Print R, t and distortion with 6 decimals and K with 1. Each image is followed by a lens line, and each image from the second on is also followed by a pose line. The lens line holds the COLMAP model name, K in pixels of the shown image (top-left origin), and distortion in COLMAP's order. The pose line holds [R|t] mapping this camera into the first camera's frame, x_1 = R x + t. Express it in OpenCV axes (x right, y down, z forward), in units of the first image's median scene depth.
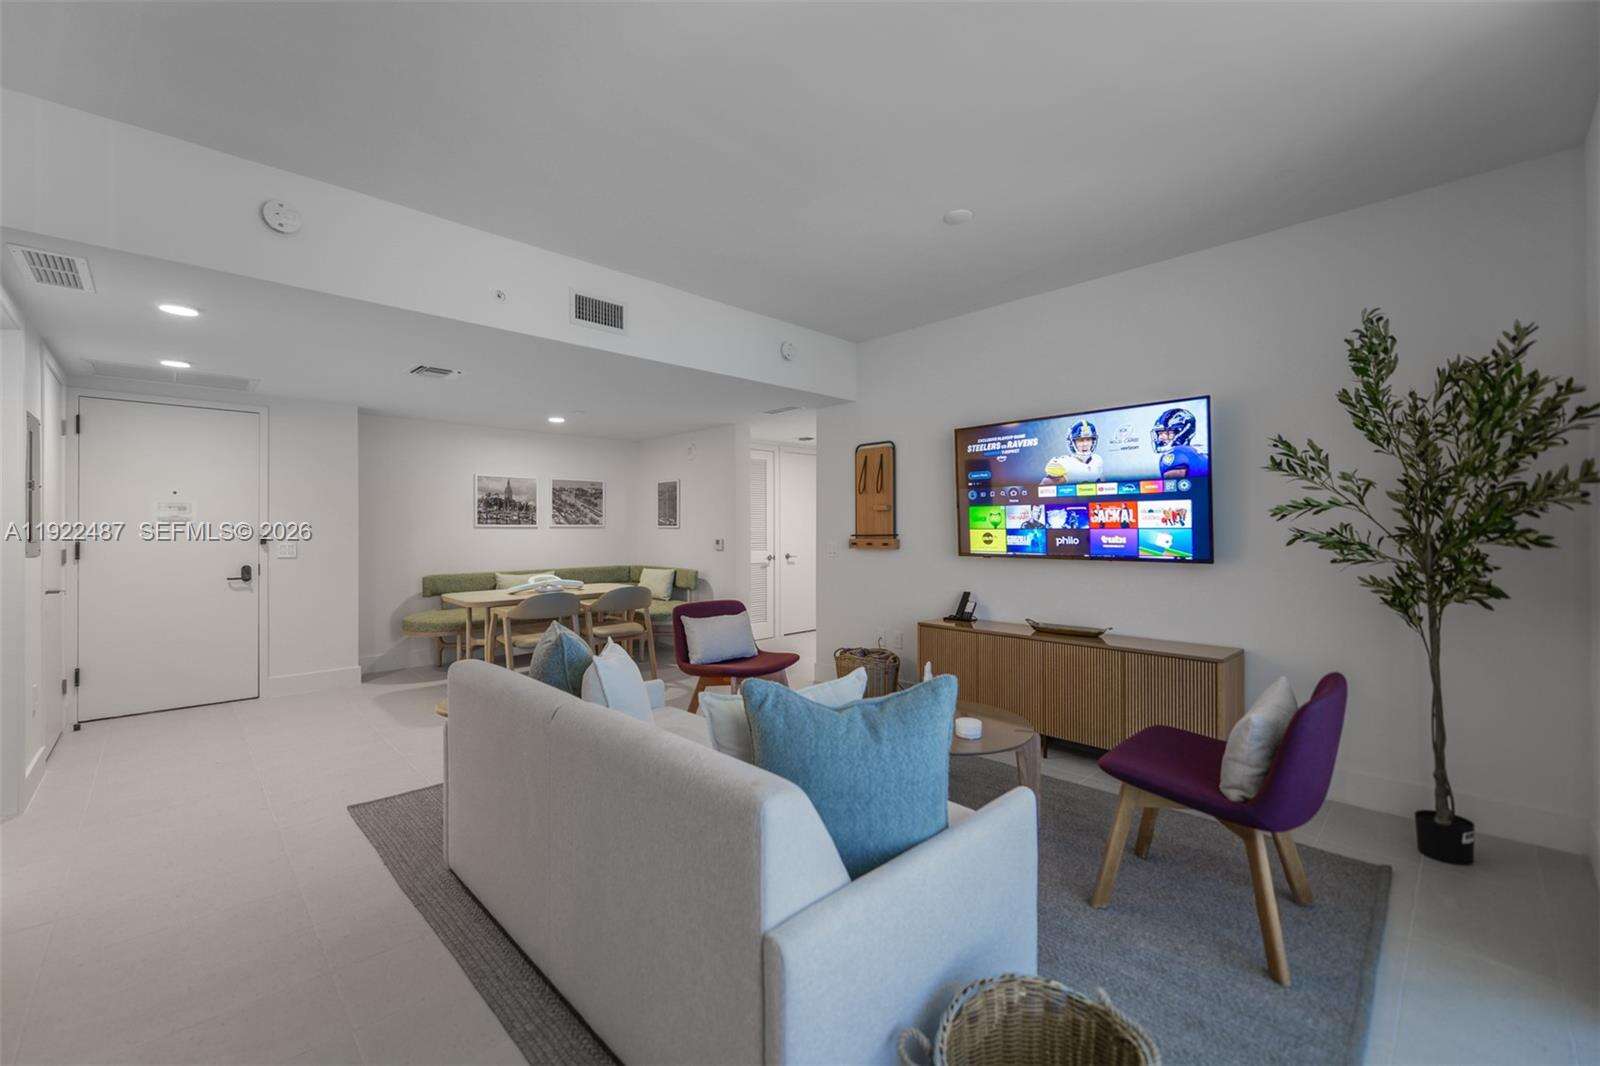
lens RADIAL K [[659.2, 0, 795.5], [0, 659.2, 528.9], [0, 0, 1]] dist [0.007311, -0.000081]
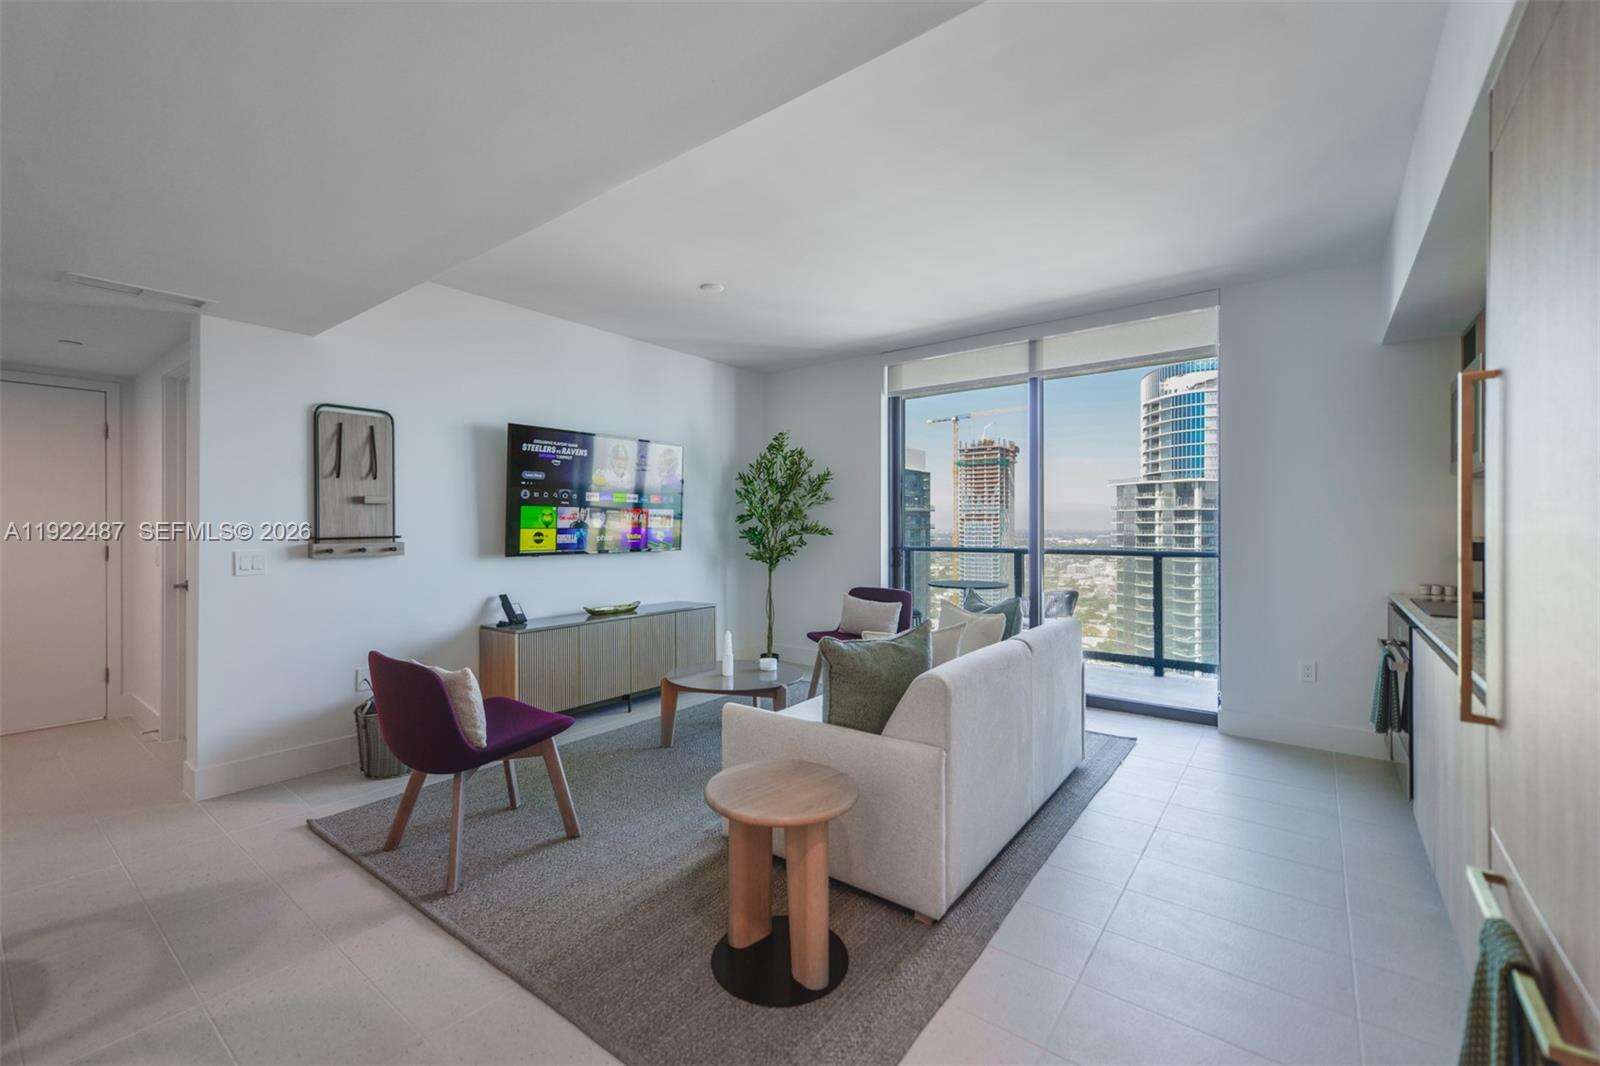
lens RADIAL K [[659.2, 0, 795.5], [0, 659.2, 528.9], [0, 0, 1]] dist [0.007311, -0.000081]
pose [[-0.152553, -0.002522, 0.988292, -0.663133], [-0.000127, 0.999997, 0.002532, -0.001659], [-0.988295, 0.000260, -0.152553, 0.648684]]
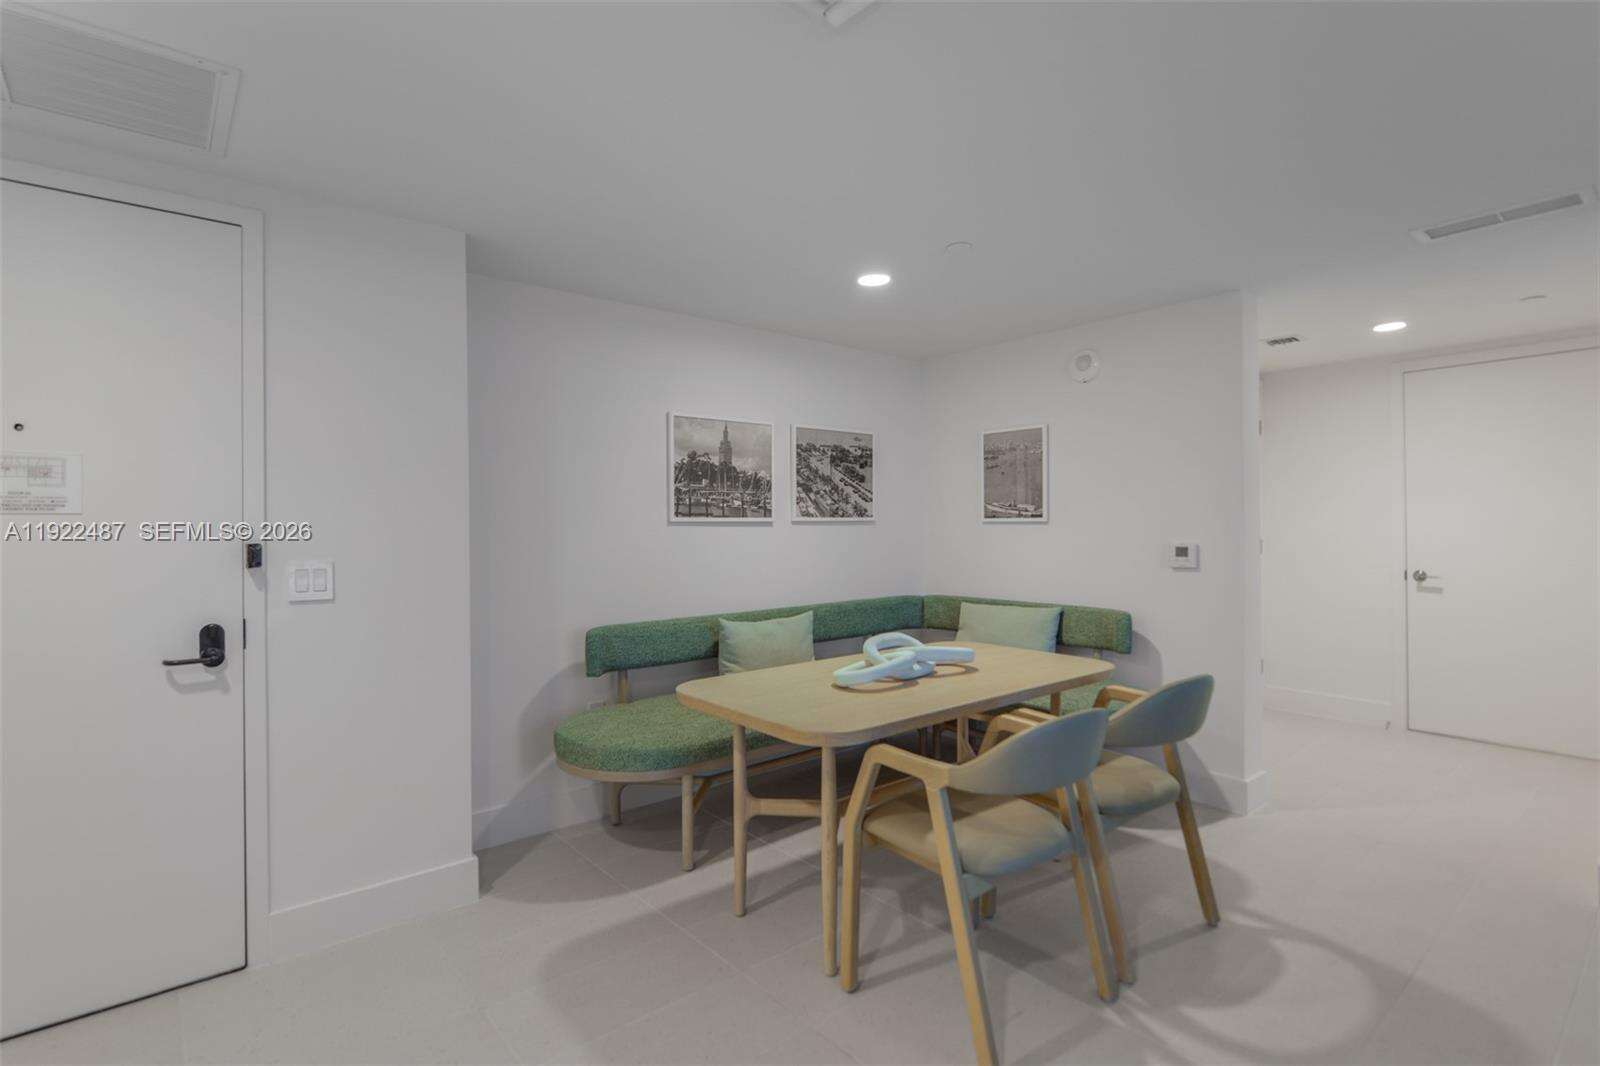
lens RADIAL K [[775.1, 0, 793.9], [0, 775.1, 527.8], [0, 0, 1]] dist [0.002694, 0.000411]
pose [[0.997592, -0.006959, -0.069003, -0.455446], [0.006992, 0.999976, 0.000238, 0.002144], [0.069000, -0.000720, 0.997616, 0.566749]]
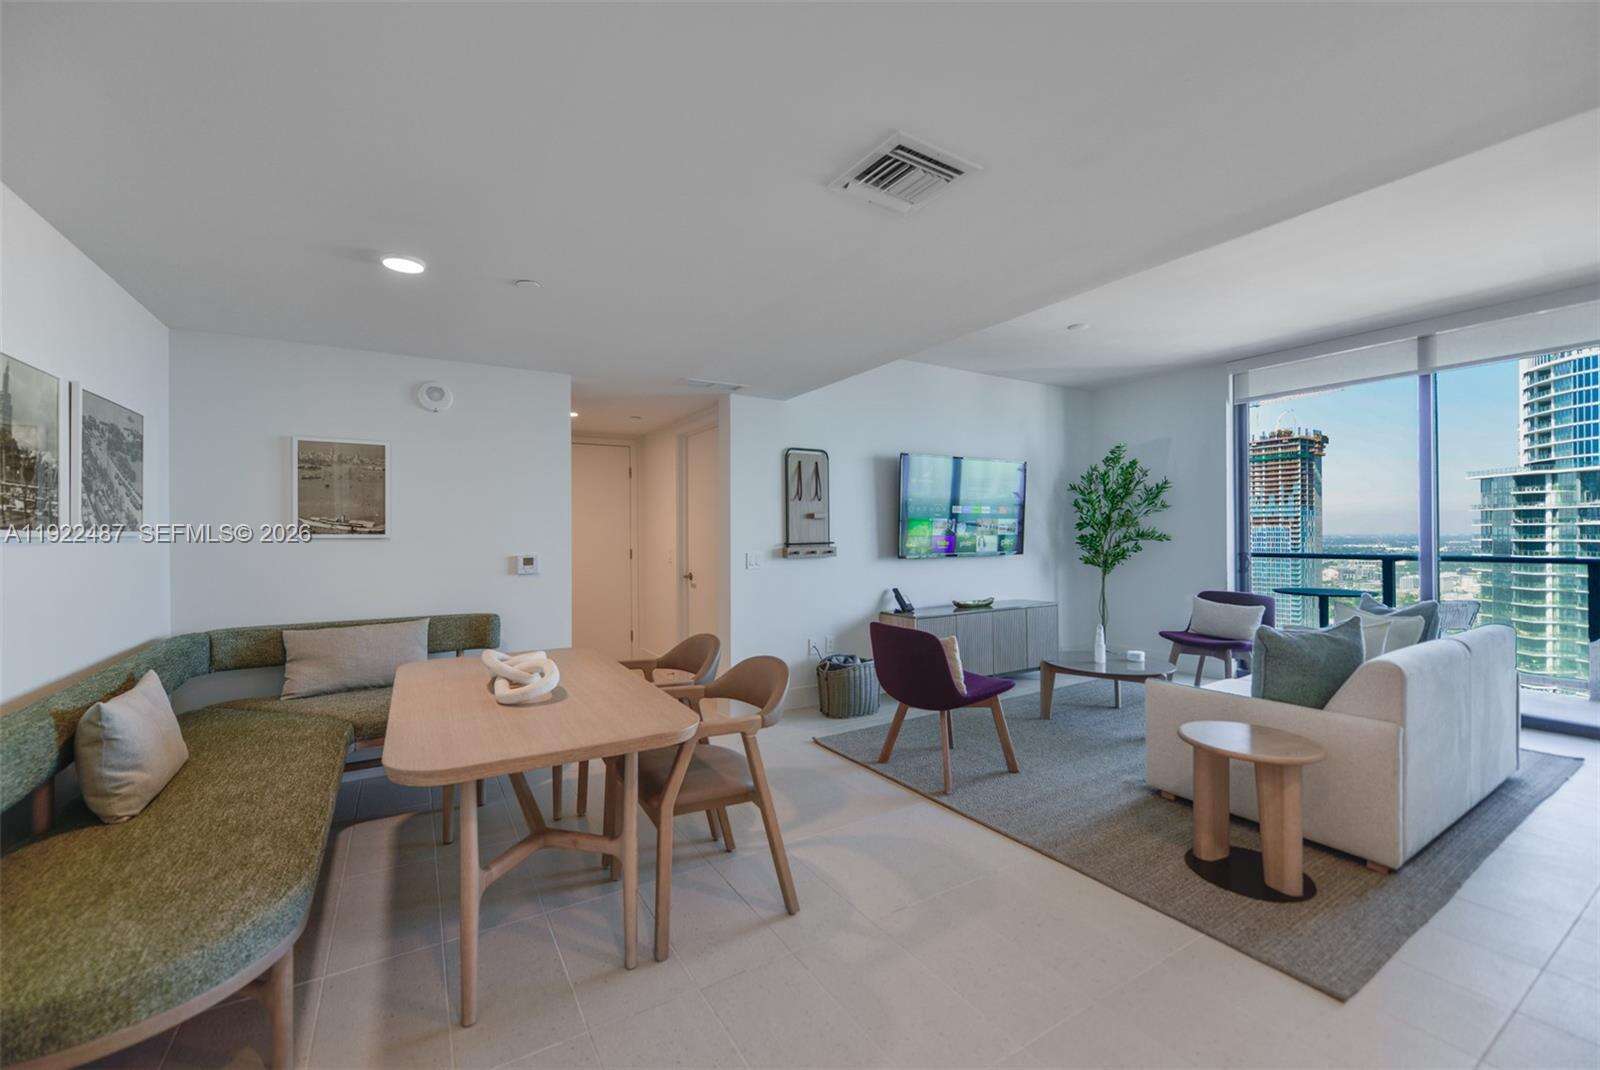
lens RADIAL K [[636.2, 0, 793.5], [0, 636.2, 535.0], [0, 0, 1]] dist [-0.007132, -0.000039]
pose [[0.218648, -0.001180, 0.975803, -0.814523], [0.006352, 0.999980, -0.000214, -0.002650], [-0.975783, 0.006245, 0.218651, 0.825049]]
